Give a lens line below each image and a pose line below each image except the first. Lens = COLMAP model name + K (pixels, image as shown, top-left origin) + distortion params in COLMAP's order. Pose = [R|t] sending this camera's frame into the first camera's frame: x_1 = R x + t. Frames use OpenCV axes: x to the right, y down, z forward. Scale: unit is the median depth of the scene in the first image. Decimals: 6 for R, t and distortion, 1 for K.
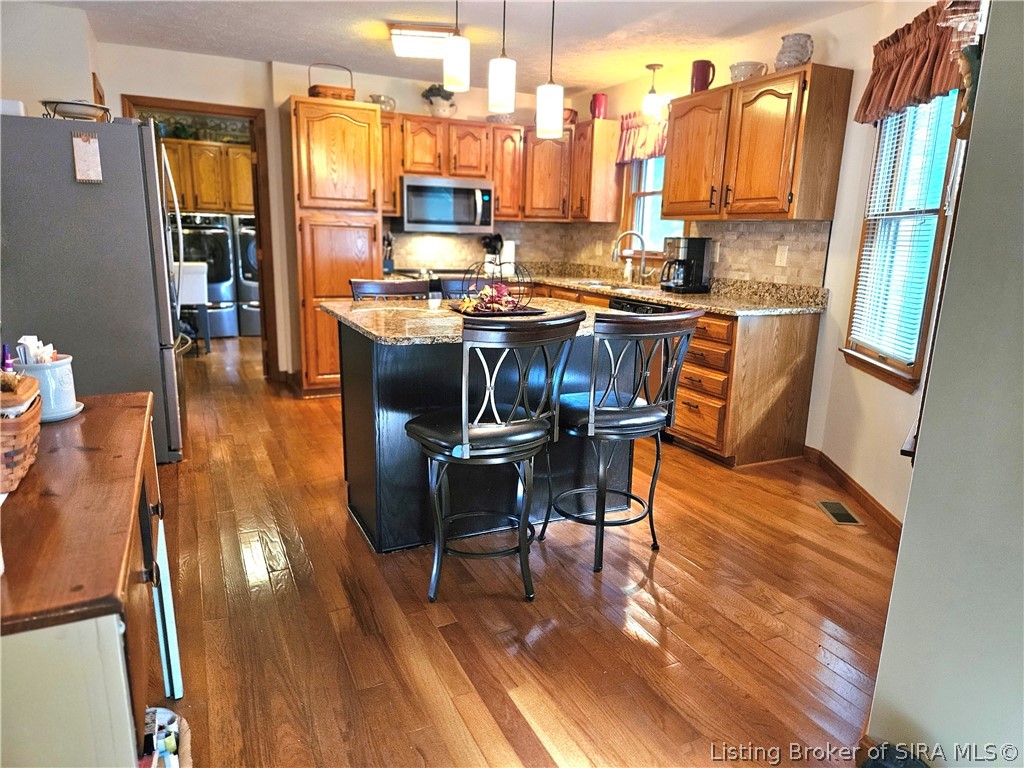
lens RADIAL K [[685.8, 0, 512.0], [0, 685.8, 384.0], [0, 0, 1]] dist [0.075702, -0.051095]
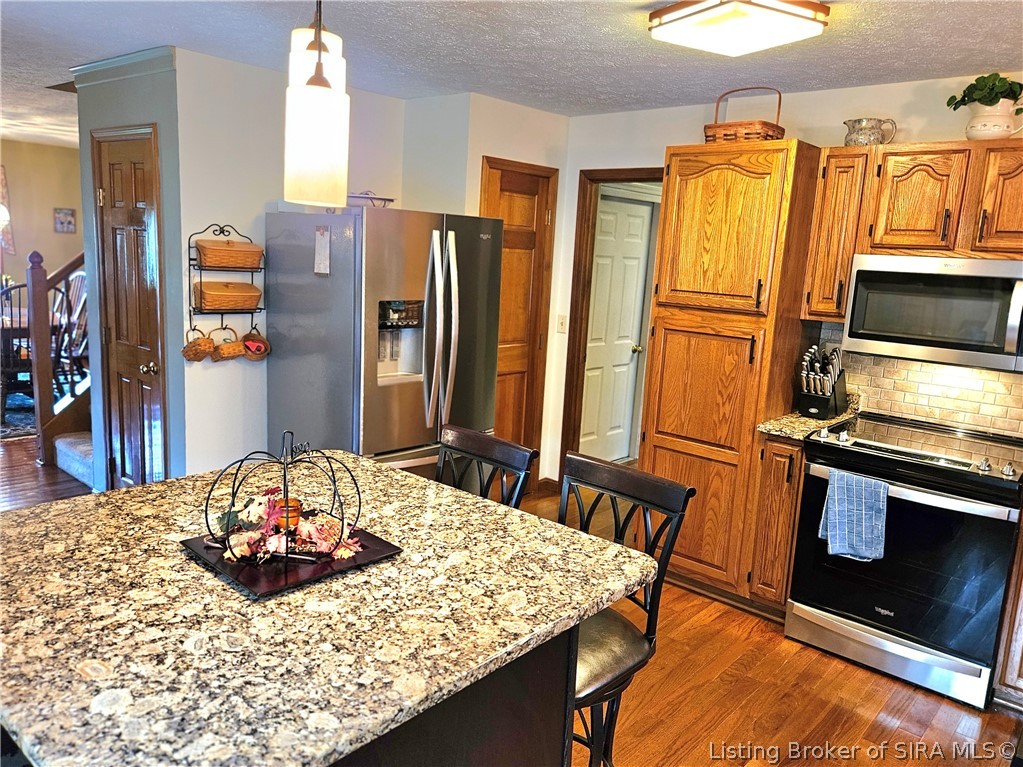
lens RADIAL K [[774.9, 0, 511.5], [0, 774.9, 383.5], [0, 0, 1]] dist [0.004874, 0.002952]
pose [[0.367873, 0.154933, -0.916878, 0.318087], [-0.236479, 0.969191, 0.068892, -0.173356], [0.899304, 0.191479, 0.393178, 0.512685]]
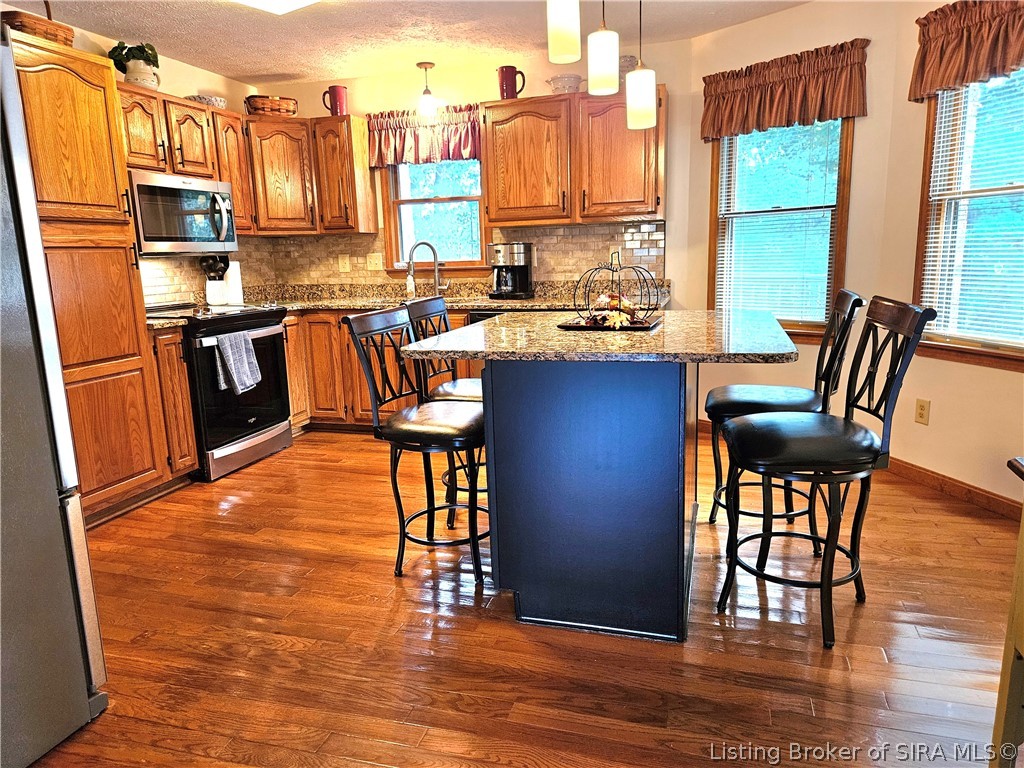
lens RADIAL K [[685.8, 0, 512.0], [0, 685.8, 384.0], [0, 0, 1]] dist [0.075702, -0.051095]
pose [[0.674549, -0.187098, 0.714128, -0.417162], [0.206249, 0.976594, 0.061044, -0.063346], [-0.708834, 0.106111, 0.697349, 0.279665]]
